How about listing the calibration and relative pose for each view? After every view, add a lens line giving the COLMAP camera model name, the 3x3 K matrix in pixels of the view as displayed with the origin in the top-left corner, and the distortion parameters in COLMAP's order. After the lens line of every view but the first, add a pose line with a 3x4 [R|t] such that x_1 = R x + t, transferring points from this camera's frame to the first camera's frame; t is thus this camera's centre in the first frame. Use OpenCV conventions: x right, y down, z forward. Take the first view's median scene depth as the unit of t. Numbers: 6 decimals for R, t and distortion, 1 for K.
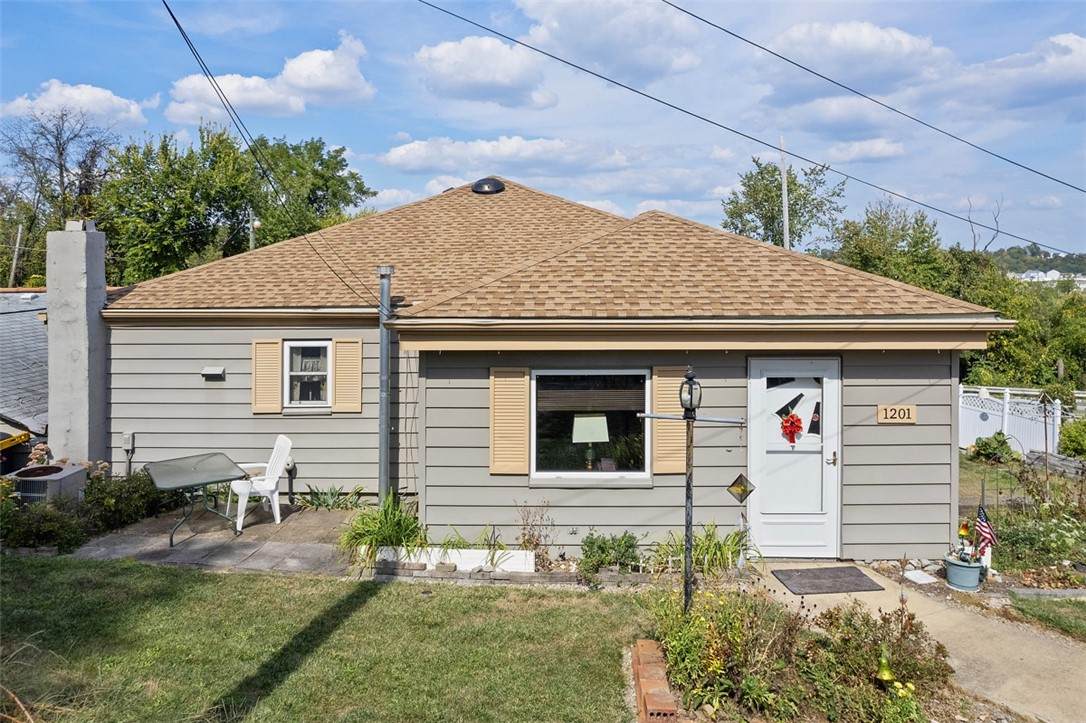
lens RADIAL K [[667.7, 0, 542.1], [0, 667.7, 285.3], [0, 0, 1]] dist [-0.026284, 0.000878]
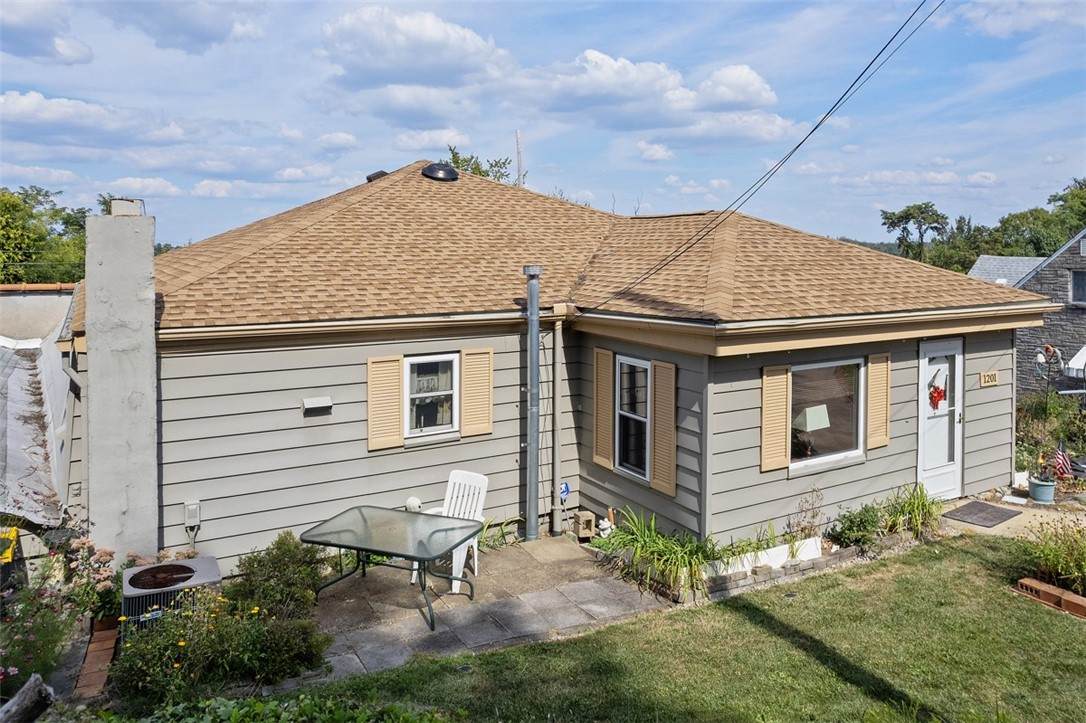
lens RADIAL K [[701.0, 0, 544.1], [0, 701.0, 258.7], [0, 0, 1]] dist [-0.025657, -0.000313]
pose [[0.878185, -0.002080, 0.478317, -0.879104], [0.011343, 0.999800, -0.016477, -0.029456], [-0.478187, 0.019895, 0.878033, 0.213154]]
